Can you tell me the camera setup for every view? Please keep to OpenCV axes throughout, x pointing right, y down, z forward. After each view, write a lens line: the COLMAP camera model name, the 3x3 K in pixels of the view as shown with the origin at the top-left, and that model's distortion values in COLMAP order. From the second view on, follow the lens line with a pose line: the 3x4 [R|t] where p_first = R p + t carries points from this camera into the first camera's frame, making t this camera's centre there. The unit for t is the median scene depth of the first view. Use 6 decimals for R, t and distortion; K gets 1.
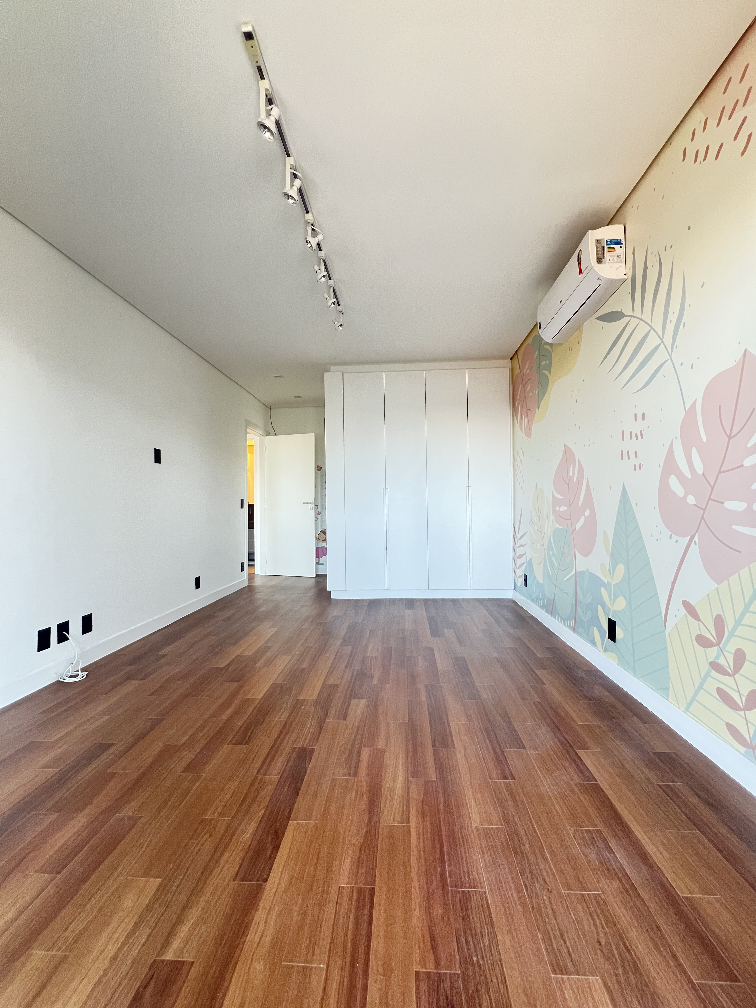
lens RADIAL K [[404.1, 0, 375.8], [0, 404.1, 505.4], [0, 0, 1]] dist [0.000626, -0.000014]
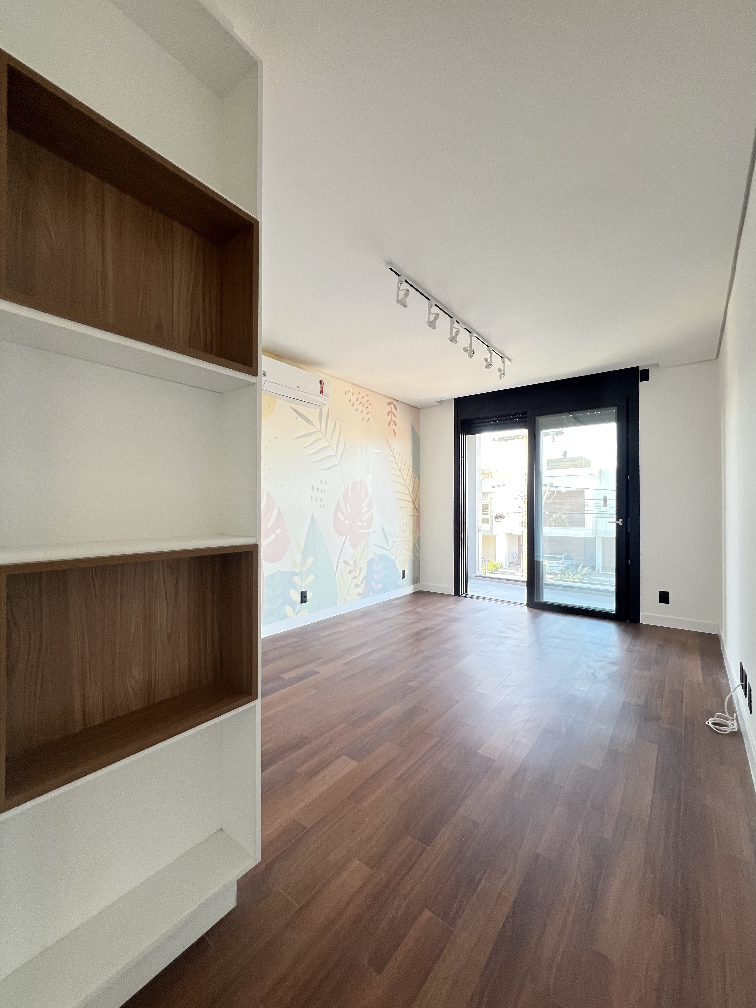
lens RADIAL K [[404.1, 0, 375.8], [0, 404.1, 505.4], [0, 0, 1]] dist [0.000626, -0.000014]
pose [[-0.827256, 0.010888, 0.561719, -0.753501], [-0.000349, 0.999802, -0.019895, -0.059272], [-0.561825, -0.016654, -0.827089, 2.612304]]
